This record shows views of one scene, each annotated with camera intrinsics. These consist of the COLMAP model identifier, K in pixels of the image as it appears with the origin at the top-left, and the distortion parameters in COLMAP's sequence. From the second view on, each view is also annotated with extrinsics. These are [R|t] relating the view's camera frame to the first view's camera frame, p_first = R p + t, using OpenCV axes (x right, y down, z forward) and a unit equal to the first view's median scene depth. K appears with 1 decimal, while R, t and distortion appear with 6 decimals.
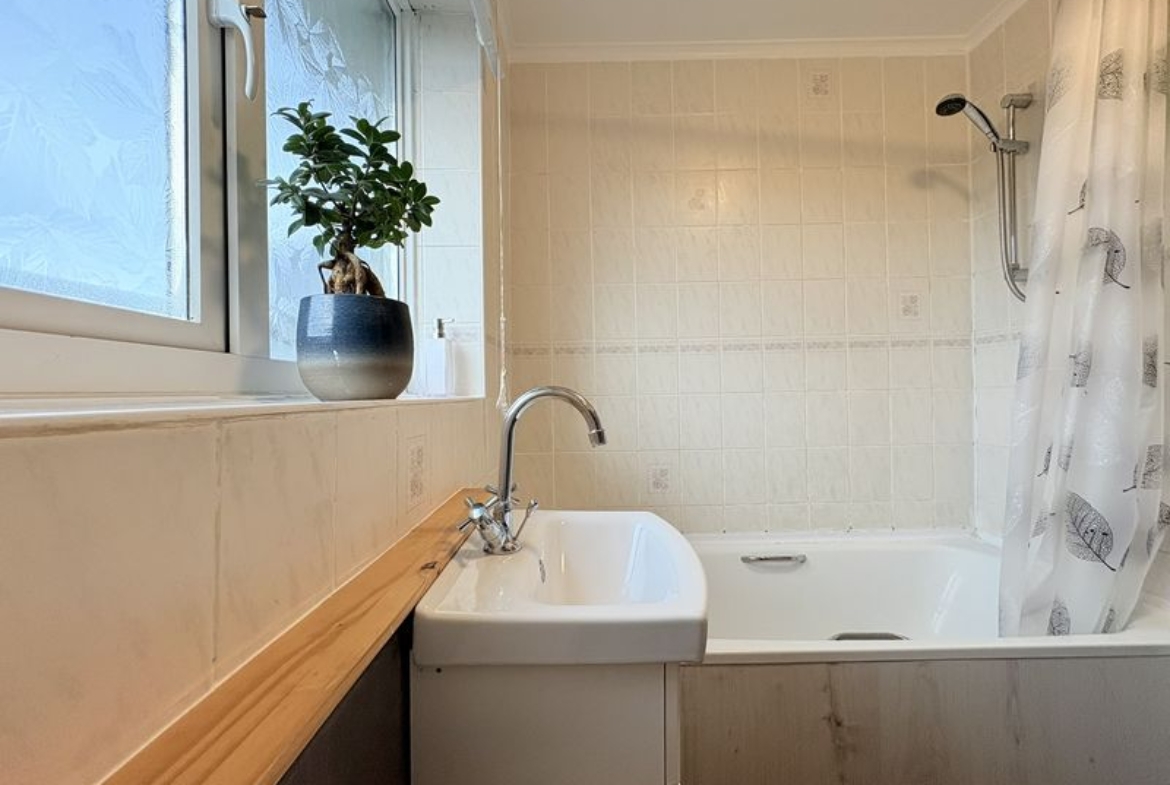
lens RADIAL K [[467.4, 0, 584.1], [0, 467.4, 392.0], [0, 0, 1]] dist [0.000589, 0.000083]
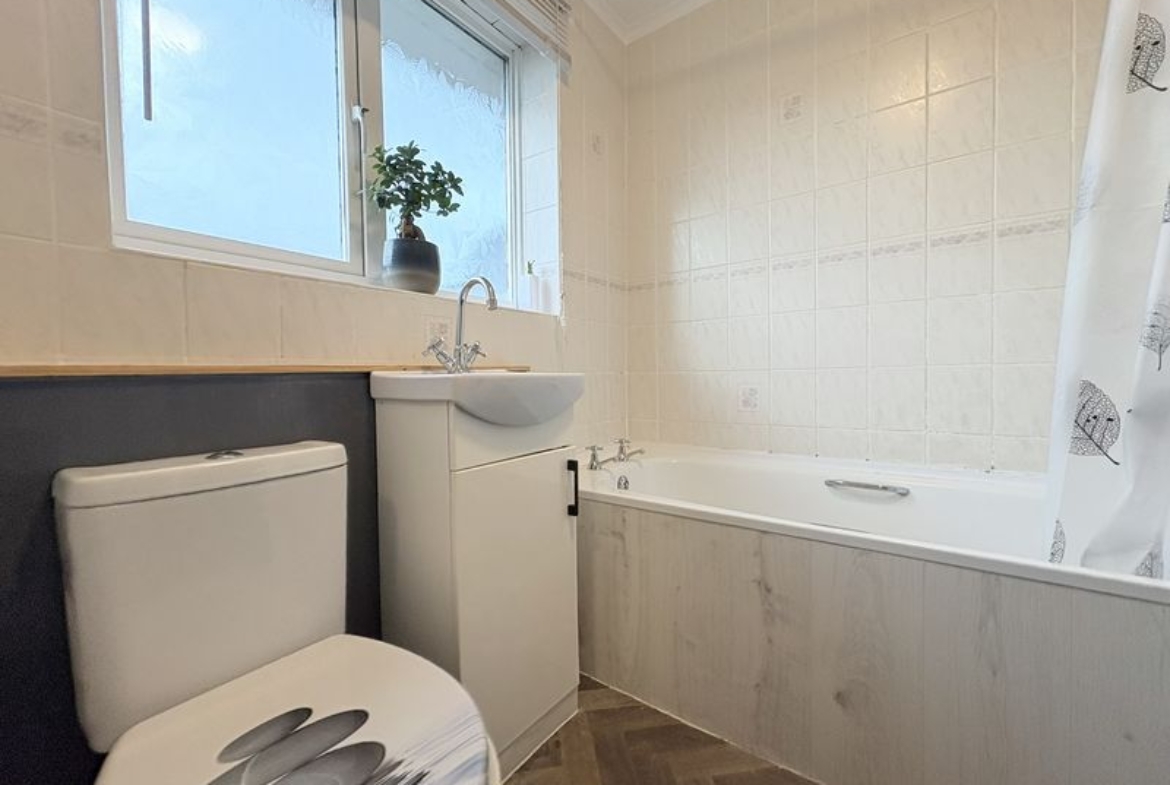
lens RADIAL K [[467.4, 0, 584.1], [0, 467.4, 392.0], [0, 0, 1]] dist [0.000589, 0.000083]
pose [[0.798498, 0.025468, -0.601458, 0.683774], [-0.000287, 0.999121, 0.041925, 0.180487], [0.601997, -0.033304, 0.797803, -0.061542]]
